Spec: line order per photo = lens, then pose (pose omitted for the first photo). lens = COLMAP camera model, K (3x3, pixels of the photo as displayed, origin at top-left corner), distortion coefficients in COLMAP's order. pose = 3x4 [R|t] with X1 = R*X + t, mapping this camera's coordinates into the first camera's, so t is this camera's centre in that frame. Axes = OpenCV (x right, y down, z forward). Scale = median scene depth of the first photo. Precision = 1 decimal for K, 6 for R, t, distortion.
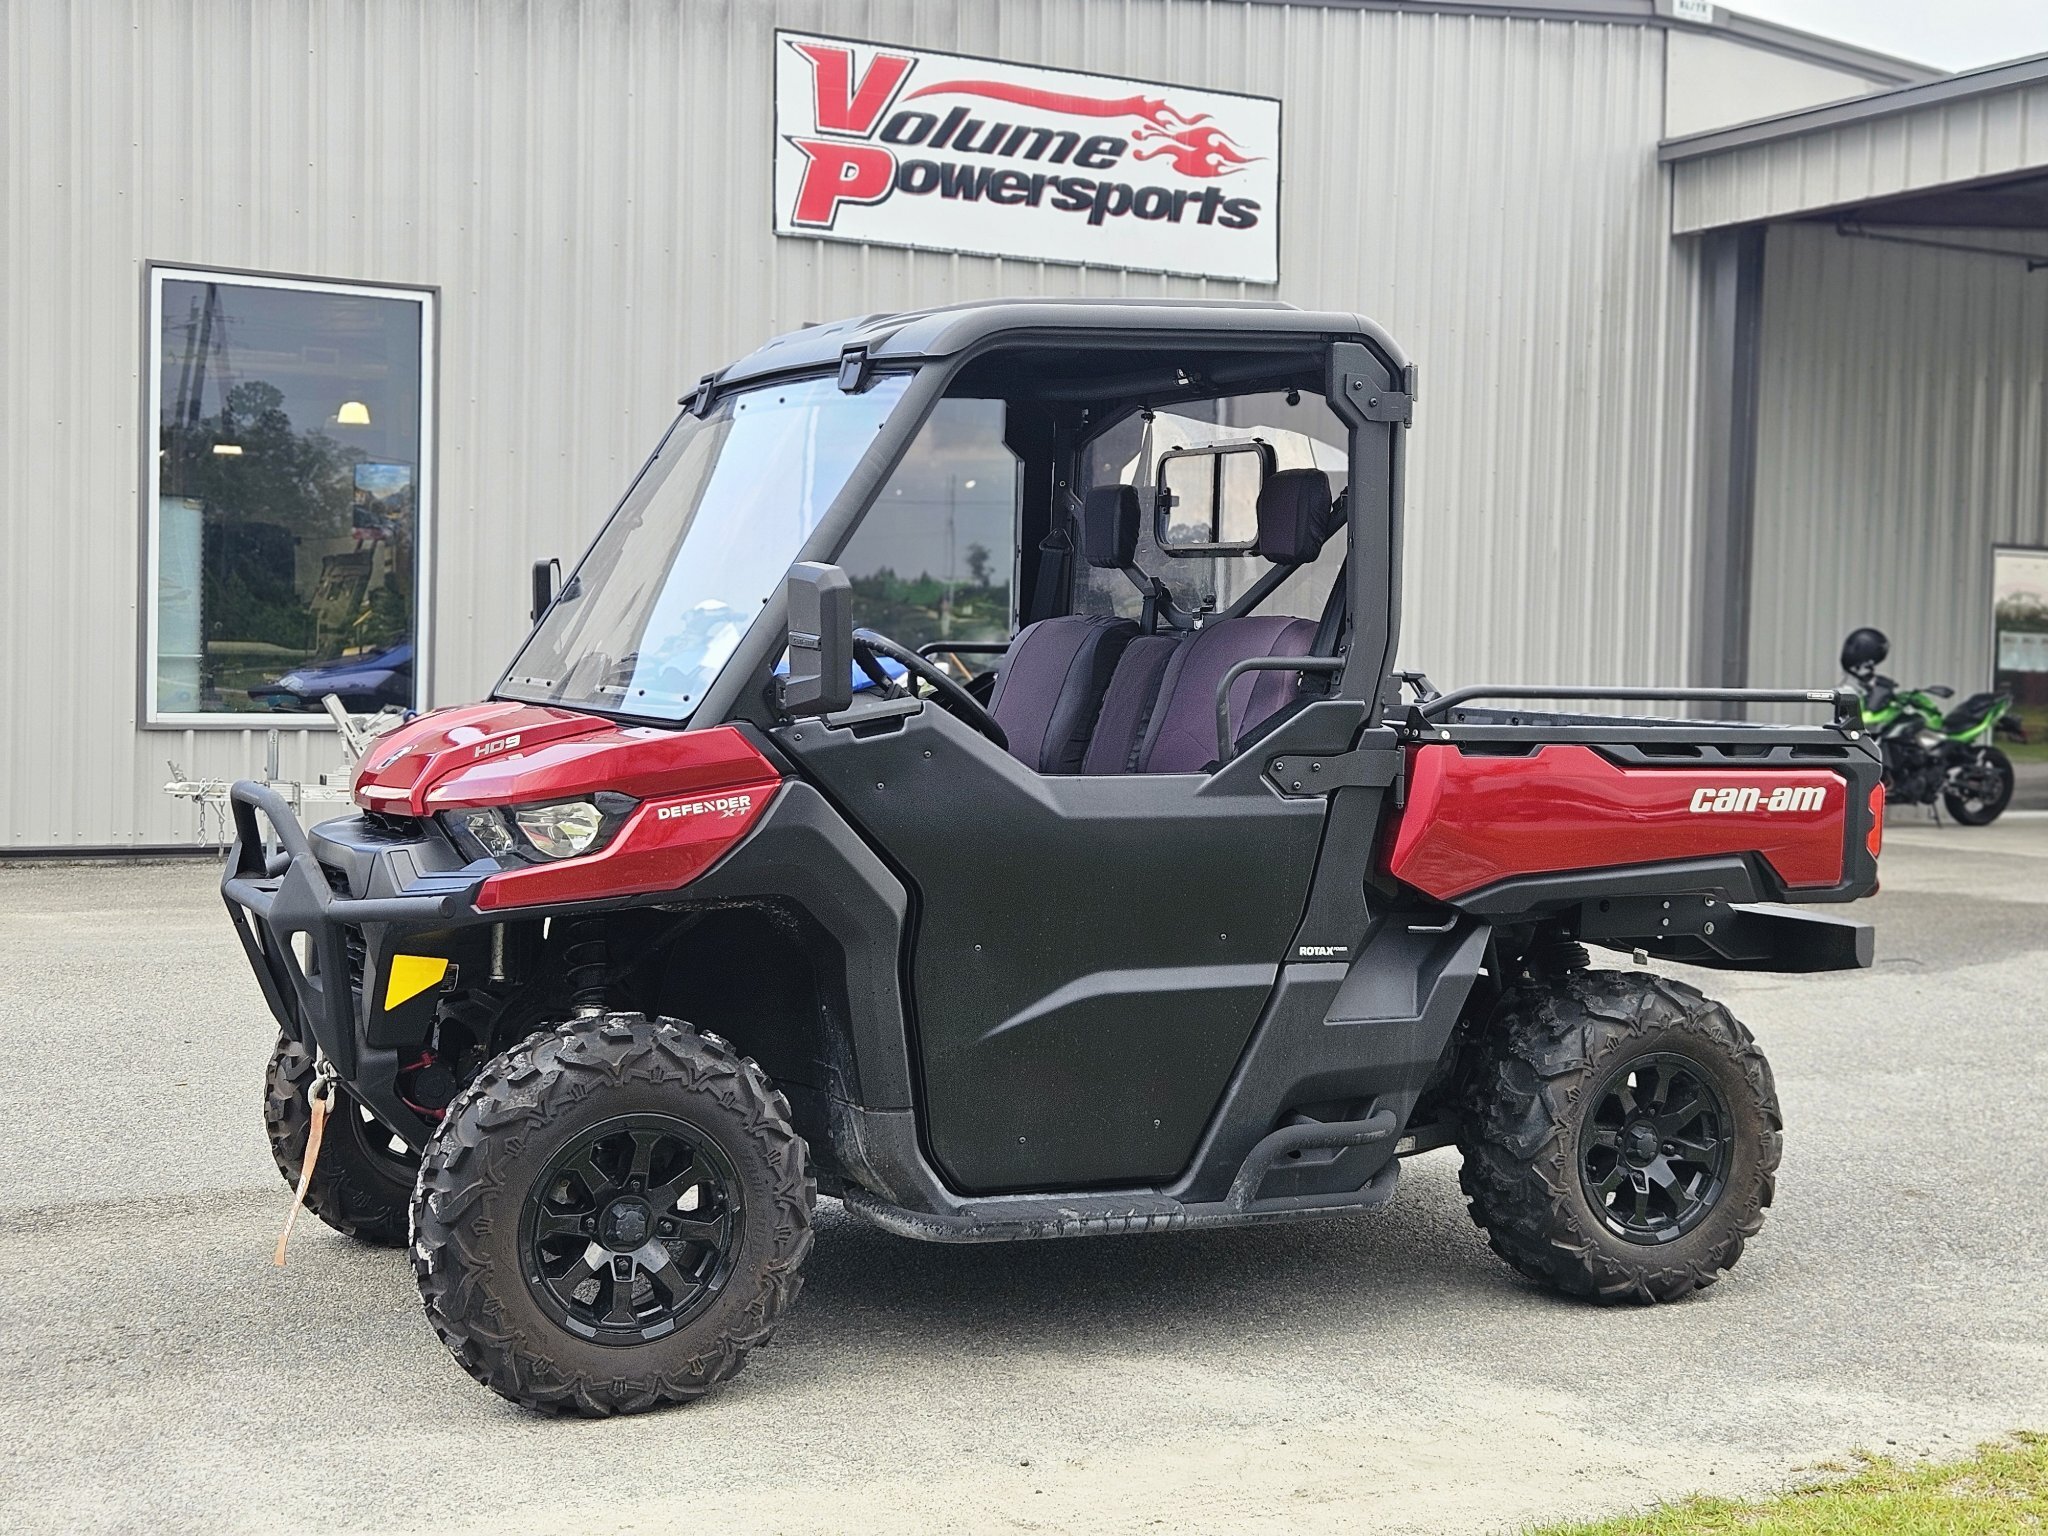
lens RADIAL K [[2716.8, 0, 1026.4], [0, 2716.8, 737.4], [0, 0, 1]] dist [0.089957, -0.111994]
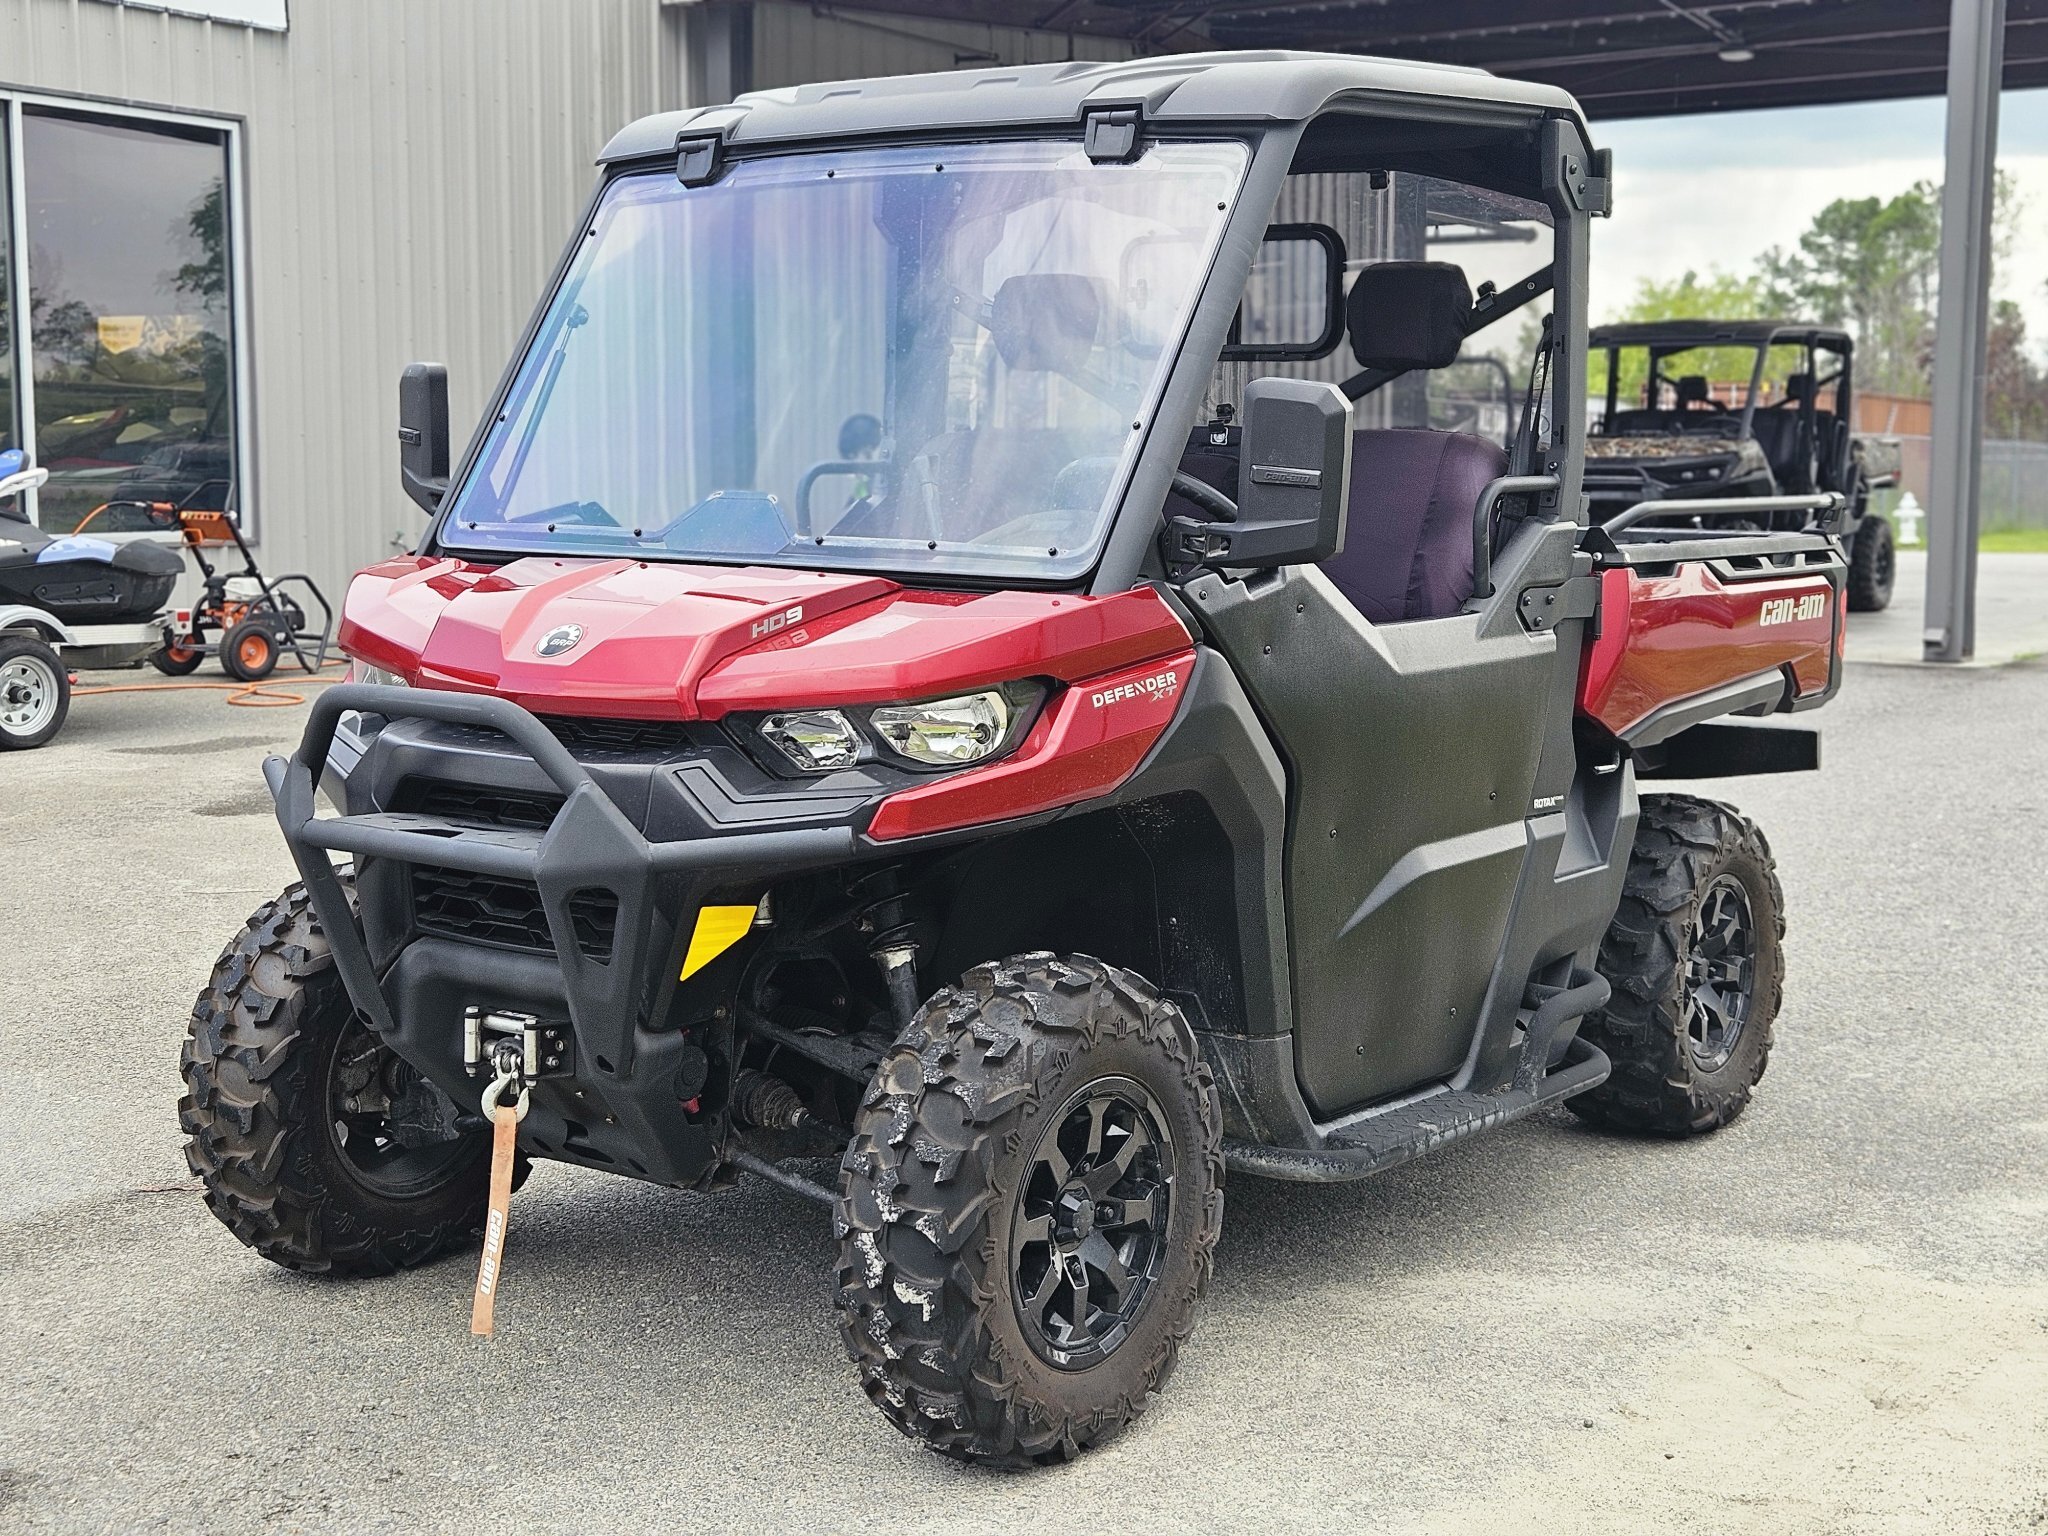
lens RADIAL K [[2716.8, 0, 1026.4], [0, 2716.8, 737.4], [0, 0, 1]] dist [0.089957, -0.111994]
pose [[0.881212, -0.067786, 0.467837, -0.489665], [0.029997, 0.995689, 0.087767, -0.029166], [-0.471769, -0.063307, 0.879446, 0.297882]]
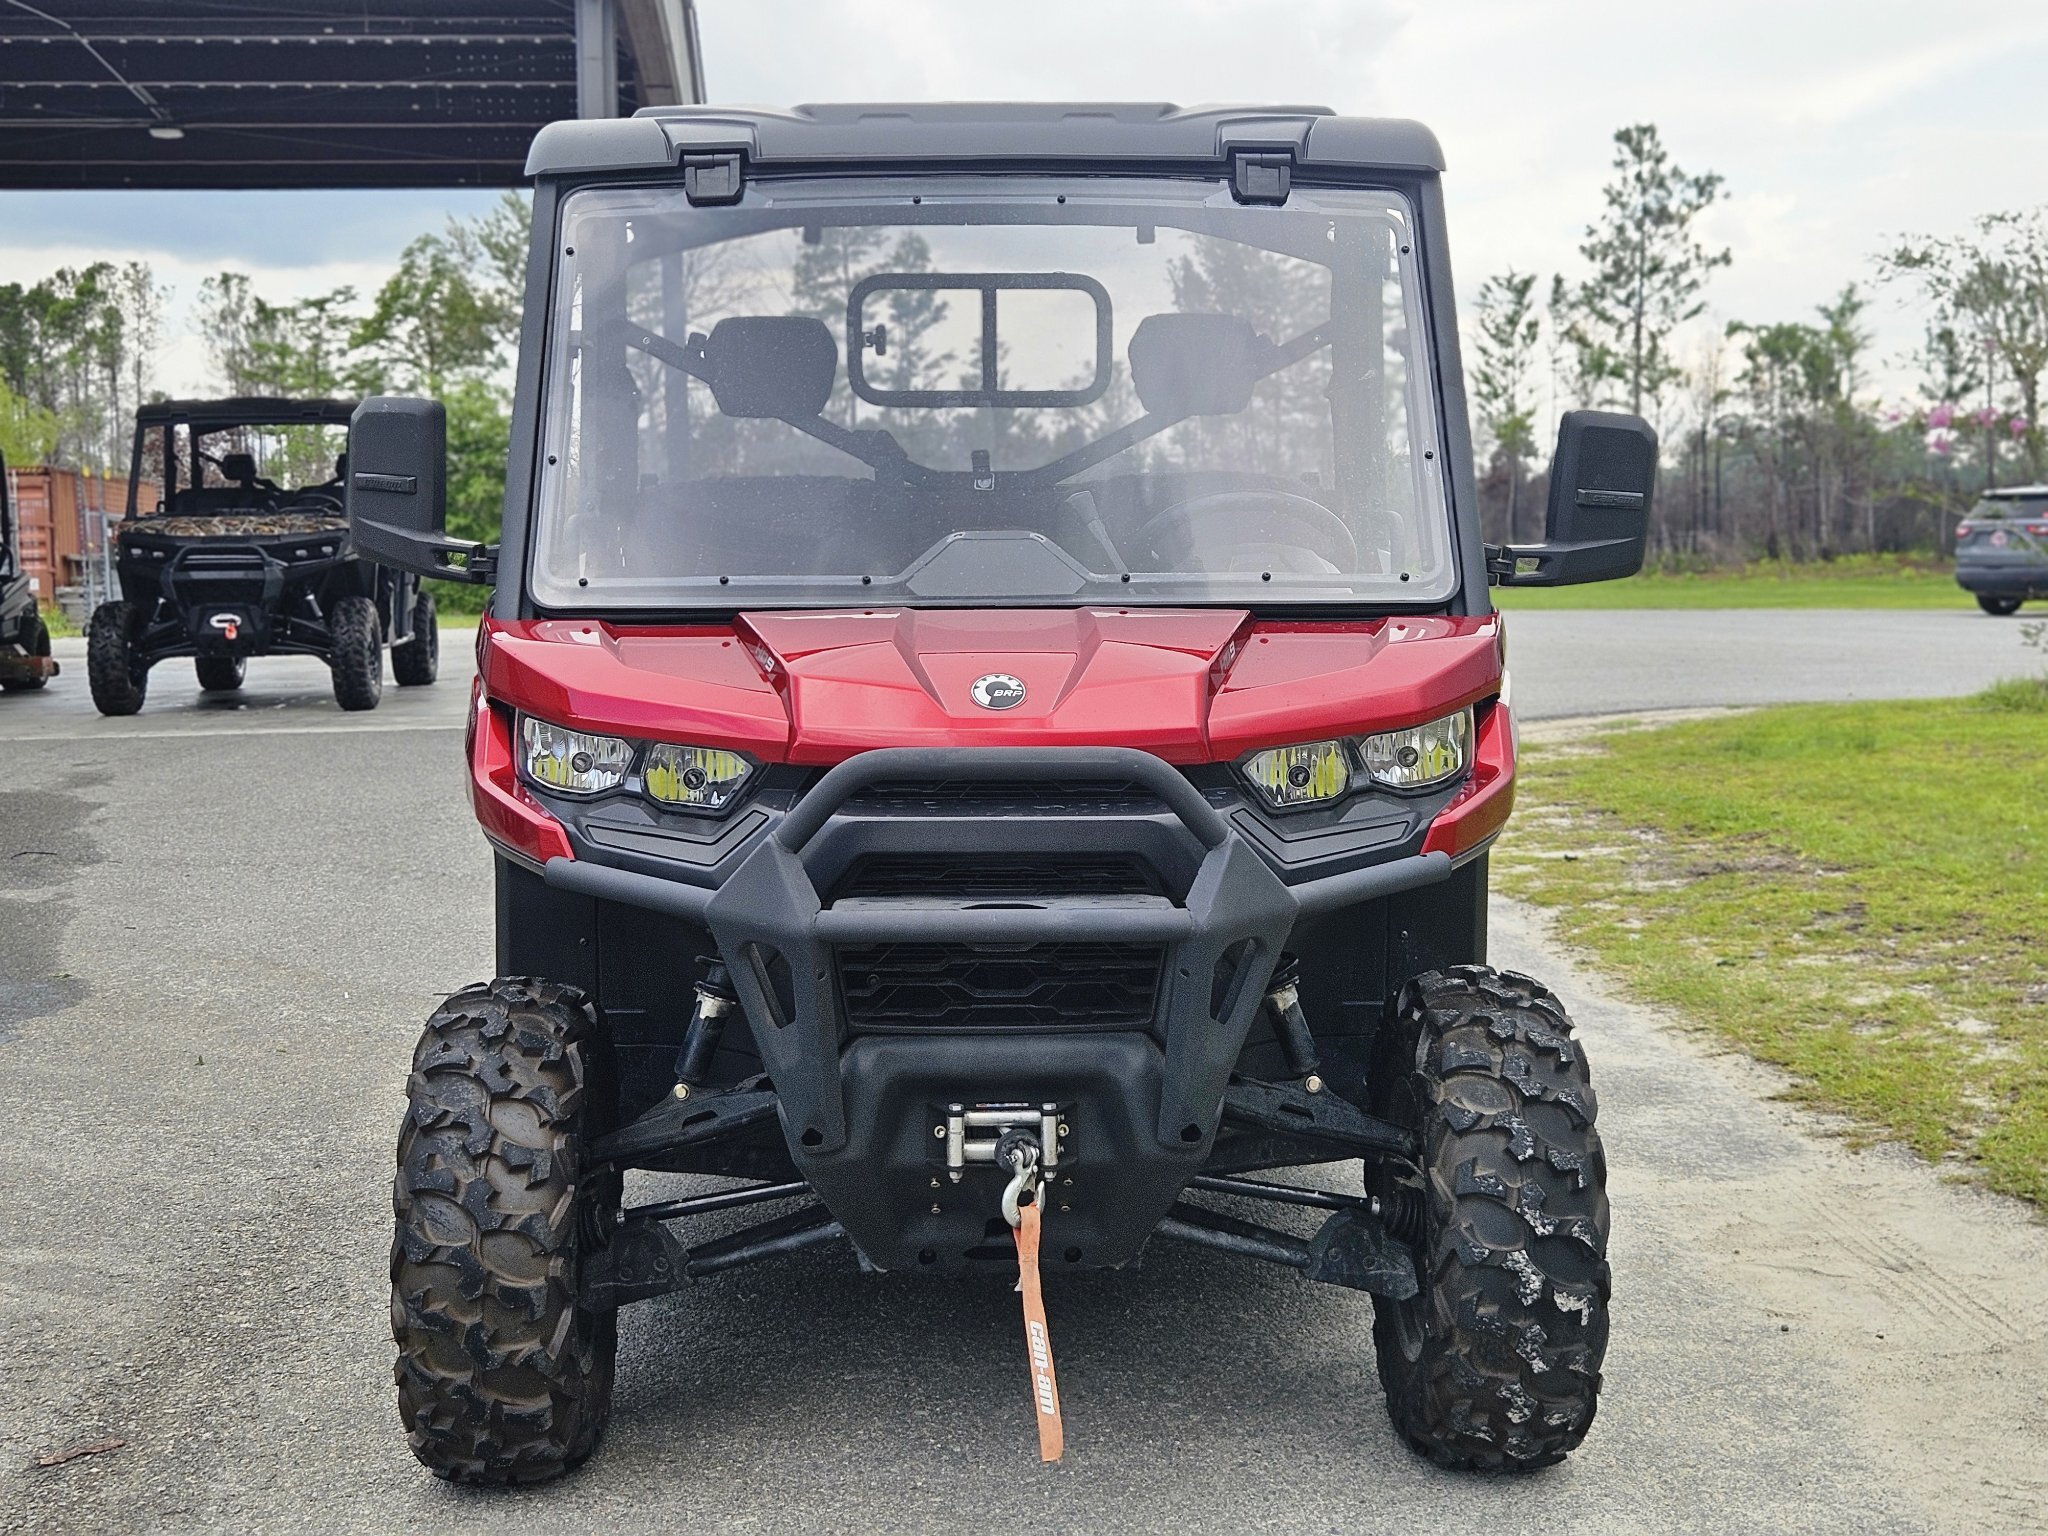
lens RADIAL K [[2716.8, 0, 1026.4], [0, 2716.8, 737.4], [0, 0, 1]] dist [0.089957, -0.111994]
pose [[0.410961, -0.098323, 0.906335, -0.882408], [0.053576, 0.995054, 0.083655, -0.039369], [-0.910077, 0.014179, 0.414196, 0.745886]]
